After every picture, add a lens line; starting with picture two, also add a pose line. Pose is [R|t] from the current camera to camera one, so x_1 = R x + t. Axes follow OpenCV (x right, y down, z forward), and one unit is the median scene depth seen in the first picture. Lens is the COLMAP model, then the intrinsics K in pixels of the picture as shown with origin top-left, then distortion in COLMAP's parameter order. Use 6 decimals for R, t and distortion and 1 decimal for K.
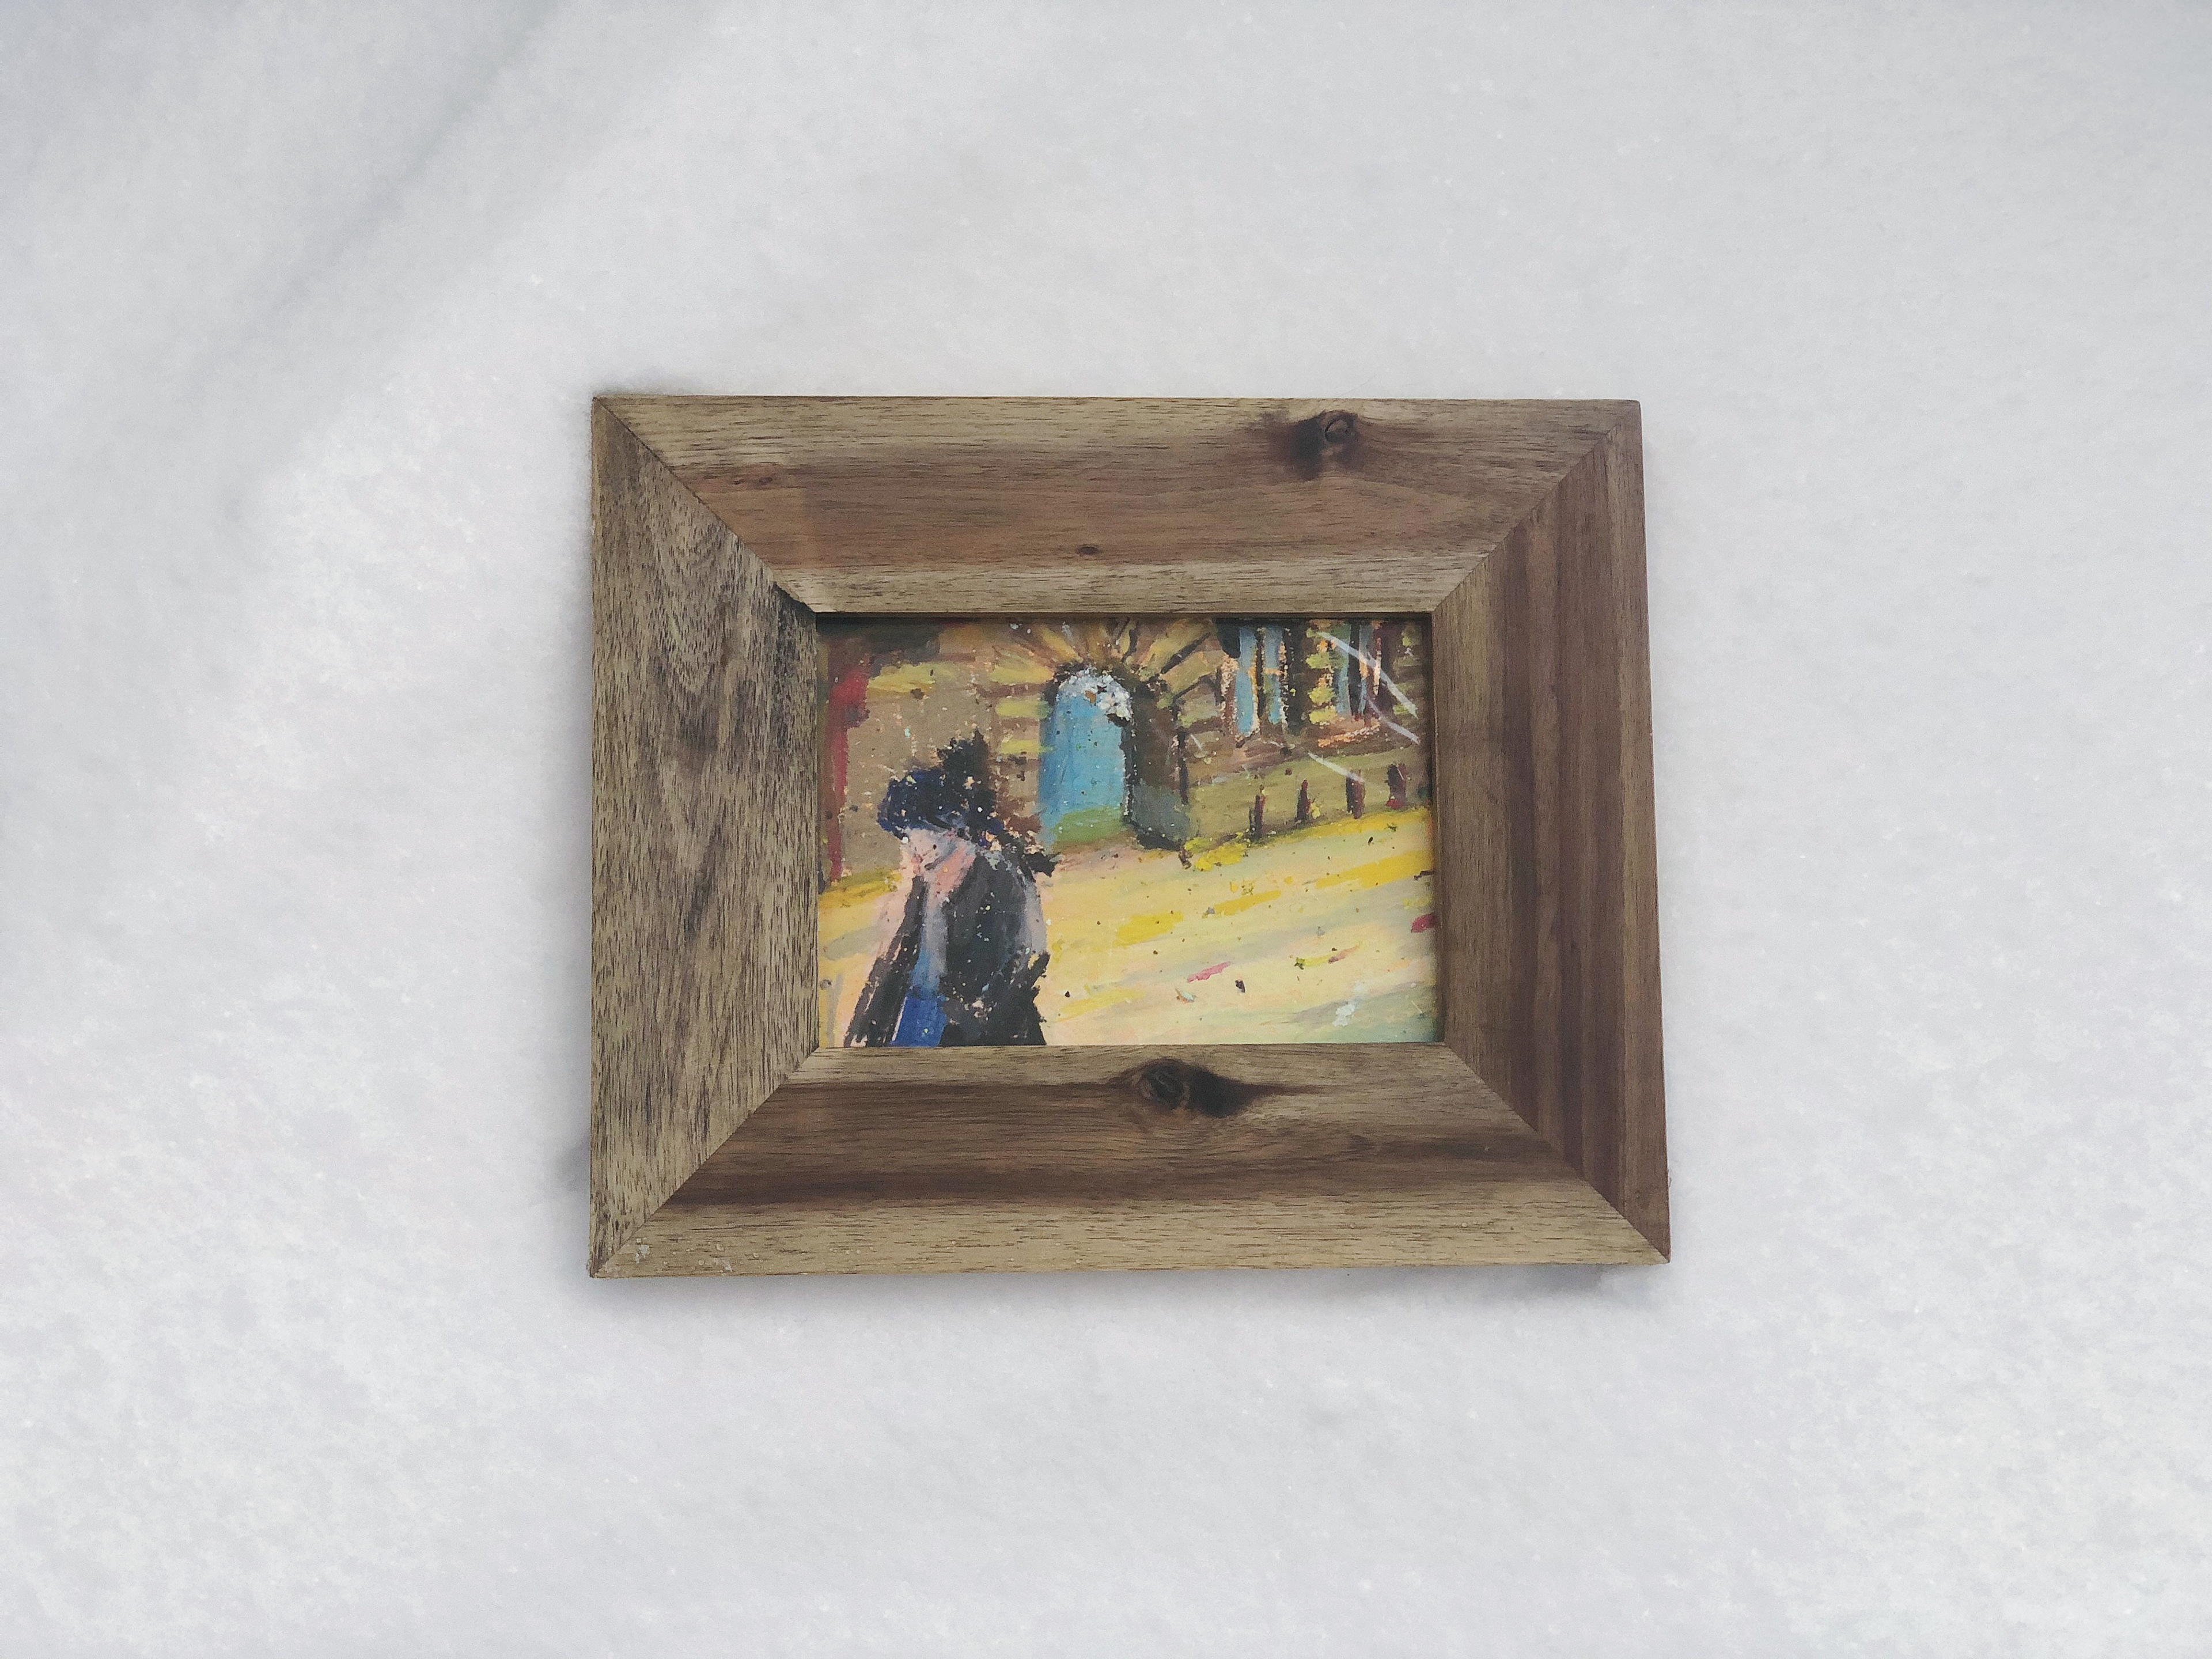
lens RADIAL K [[3434.1, 0, 1106.0], [0, 3434.1, 829.5], [0, 0, 1]] dist [-0.150324, 2.472702]
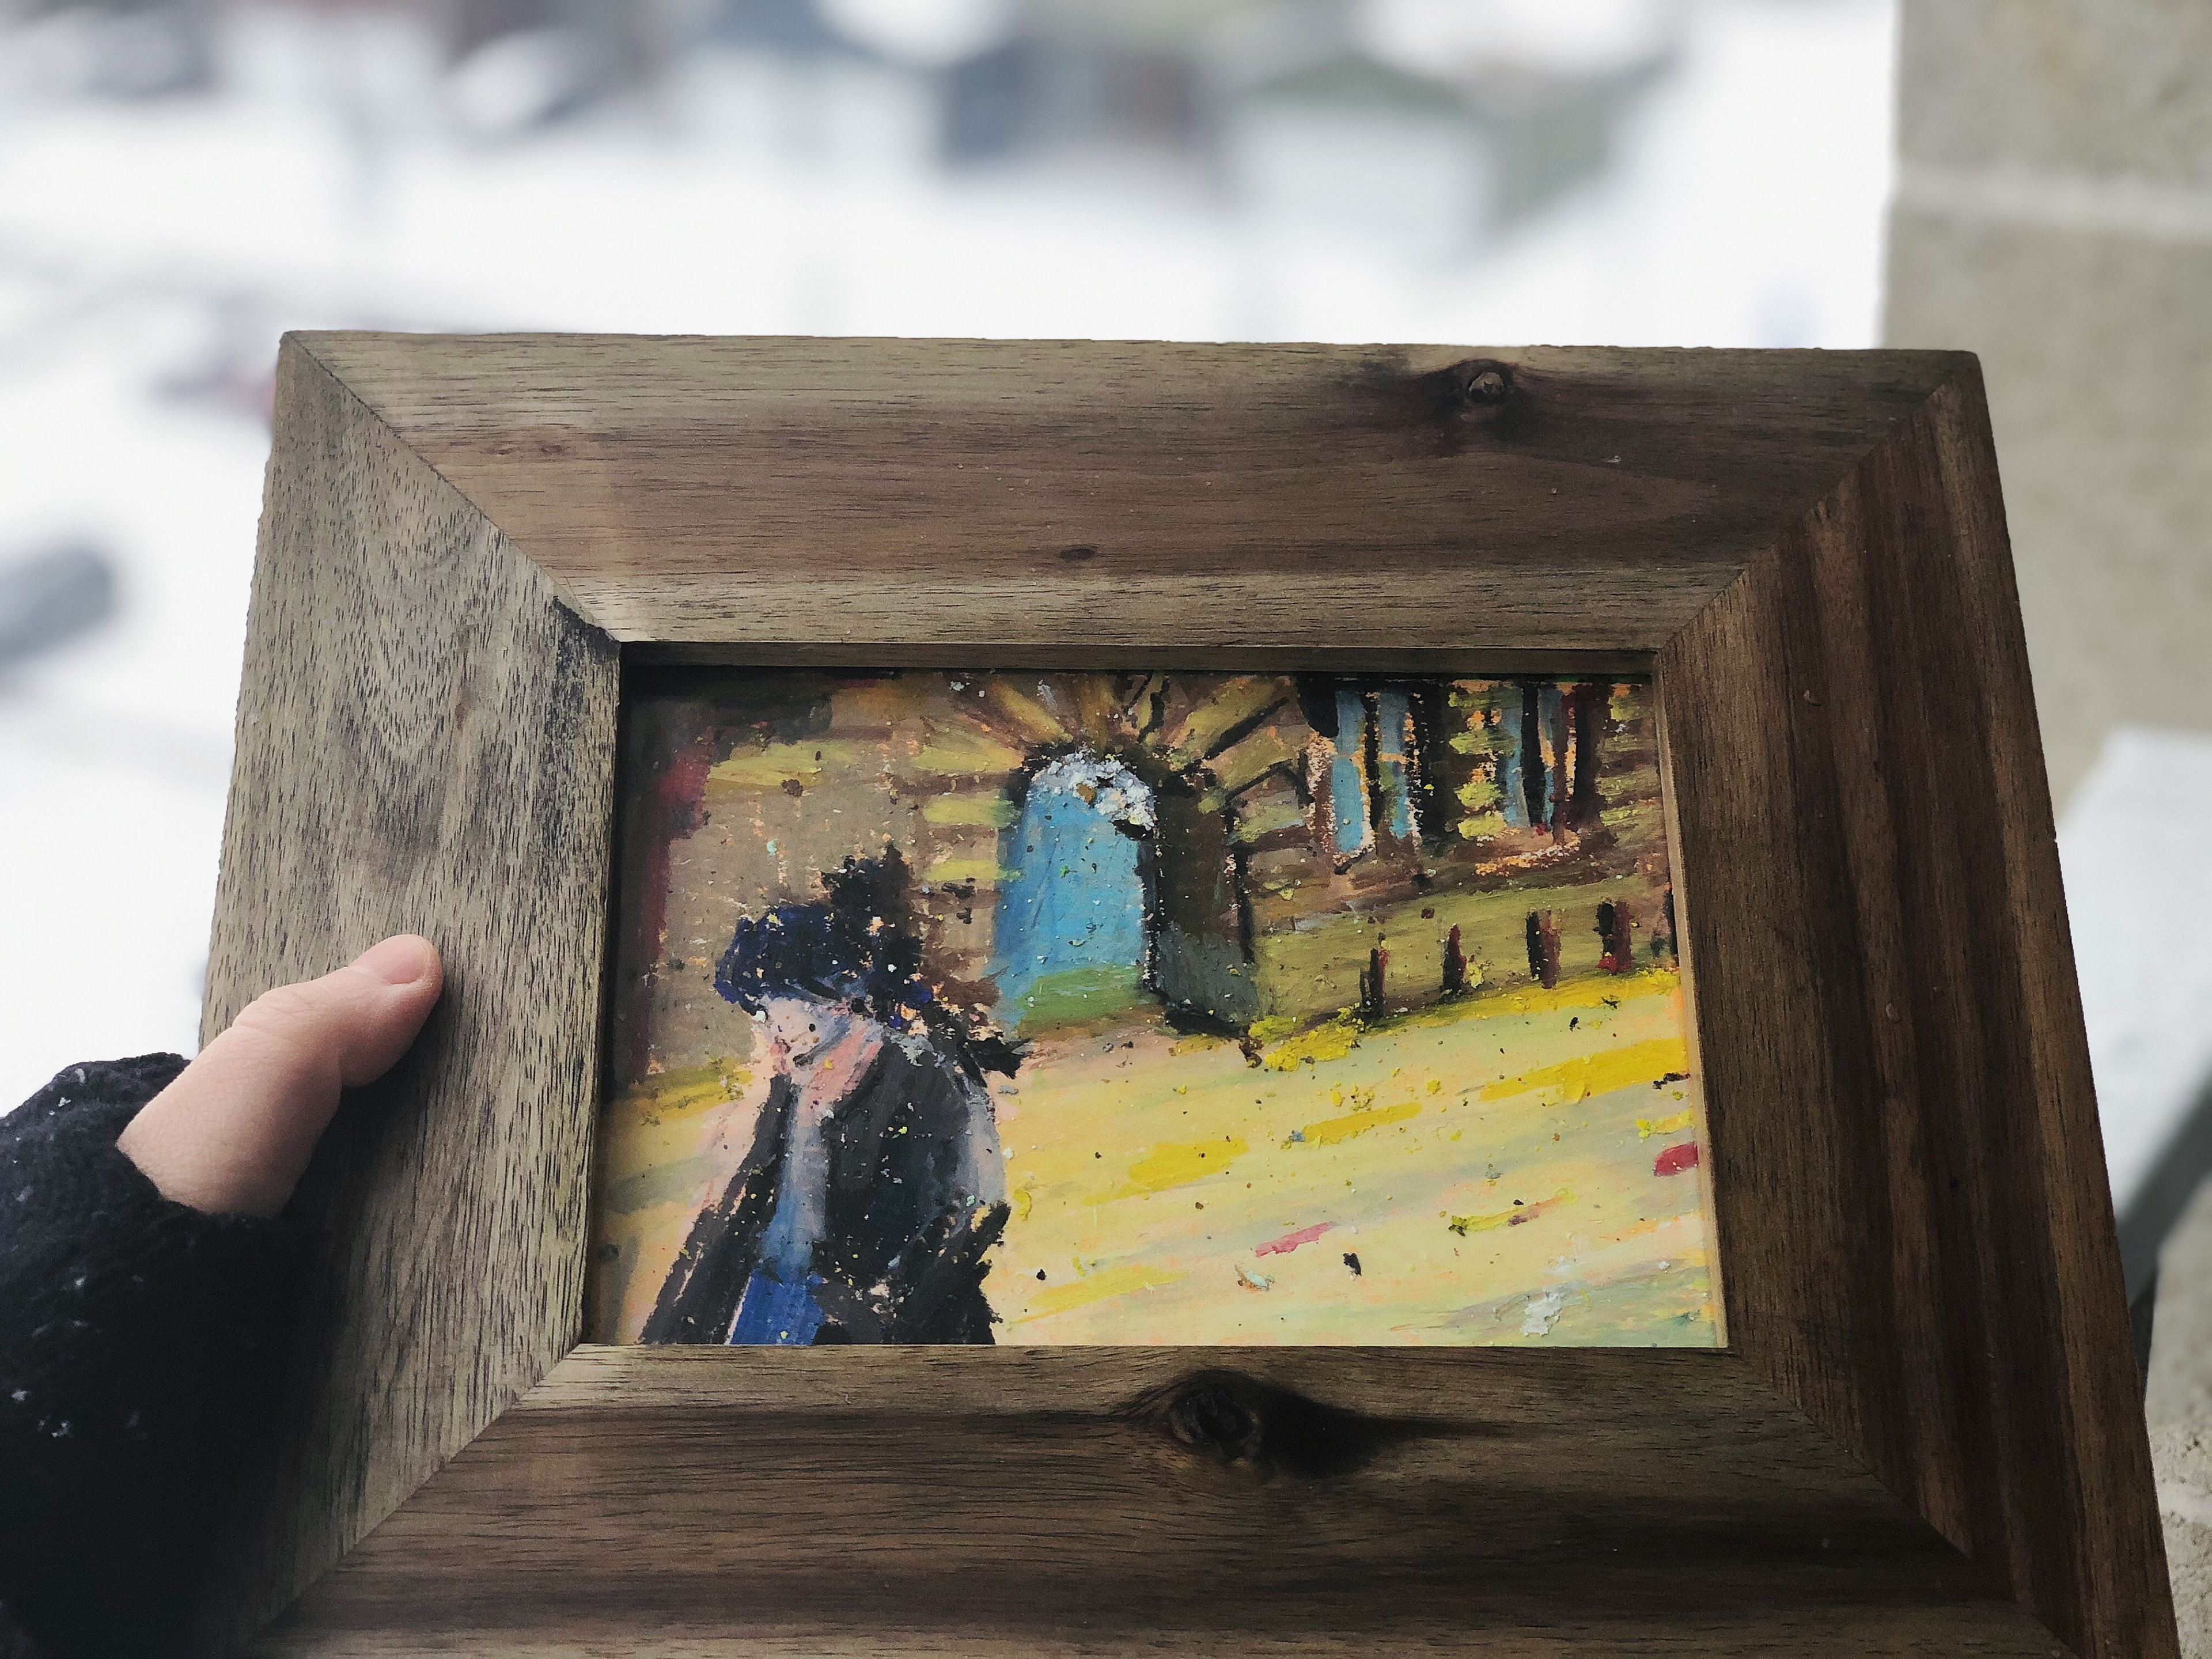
lens RADIAL K [[3434.1, 0, 1106.0], [0, 3434.1, 829.5], [0, 0, 1]] dist [-0.150324, 2.472702]
pose [[0.999280, -0.014745, -0.034965, 0.019713], [0.001431, 0.935408, -0.353568, 0.176703], [0.037920, 0.353264, 0.934755, 0.455277]]
